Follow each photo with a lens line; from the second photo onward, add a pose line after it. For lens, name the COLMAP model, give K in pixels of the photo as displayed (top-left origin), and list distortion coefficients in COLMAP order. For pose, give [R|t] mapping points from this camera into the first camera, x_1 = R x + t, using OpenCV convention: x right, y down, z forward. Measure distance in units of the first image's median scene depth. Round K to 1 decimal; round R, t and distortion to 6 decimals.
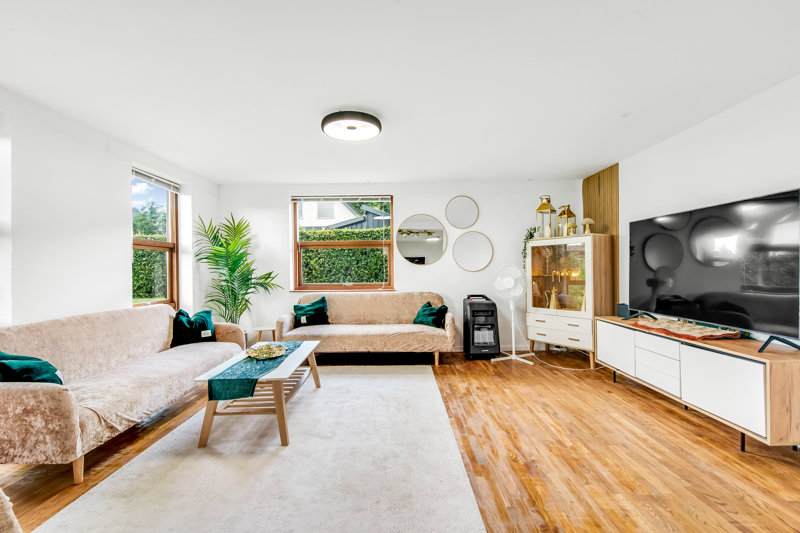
lens RADIAL K [[375.8, 0, 400.0], [0, 375.8, 266.5], [0, 0, 1]] dist [-0.000270, 0.000038]
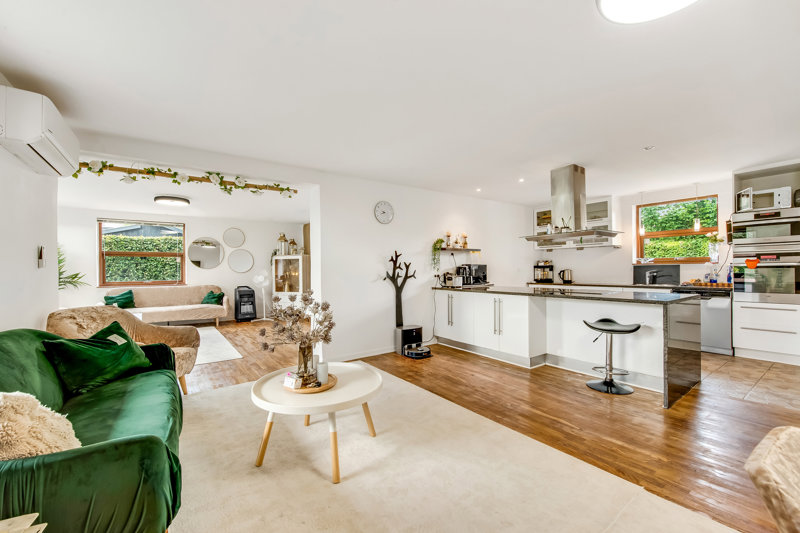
lens RADIAL K [[327.5, 0, 400.0], [0, 327.5, 266.5], [0, 0, 1]] dist [-0.000486, -0.000001]
pose [[0.809420, 0.009459, 0.587155, -0.104023], [-0.005268, 0.999947, -0.008847, -0.006197], [-0.587207, 0.004068, 0.809426, -0.687870]]
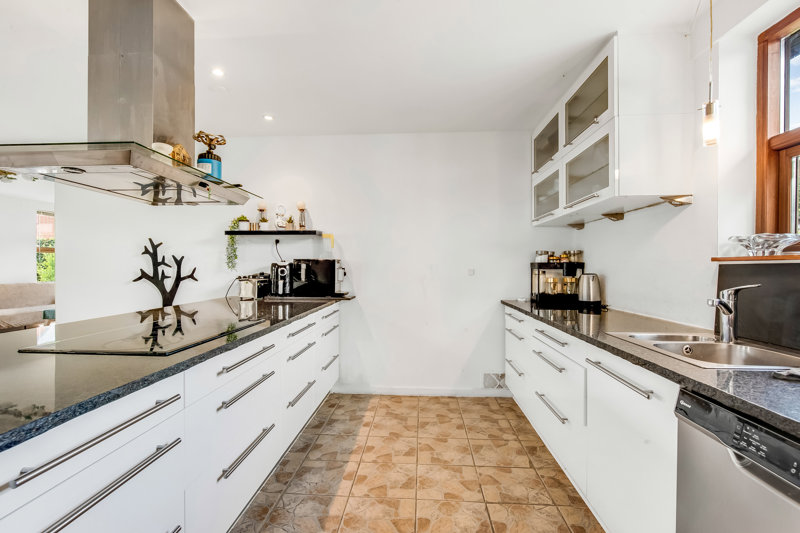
lens RADIAL K [[375.8, 0, 400.0], [0, 375.8, 266.5], [0, 0, 1]] dist [-0.000270, 0.000038]
pose [[0.998303, 0.016776, -0.055761, 0.944959], [-0.016586, 0.999855, 0.003868, -0.016045], [0.055817, -0.002936, 0.998437, -0.613119]]
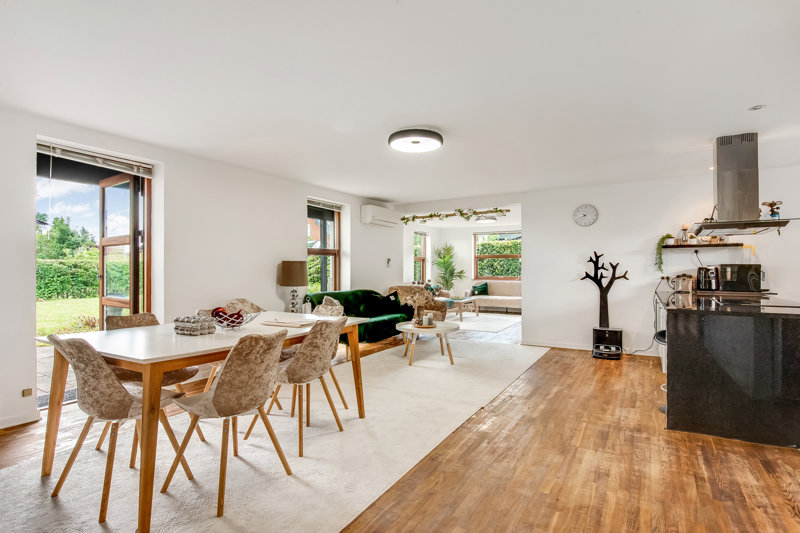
lens RADIAL K [[408.2, 0, 400.0], [0, 408.2, 266.5], [0, 0, 1]] dist [0.003009, 0.000577]
pose [[0.862592, 0.009506, -0.505811, 0.543659], [-0.007435, 0.999954, 0.006112, -0.018916], [0.505845, -0.001511, 0.862623, -1.232955]]
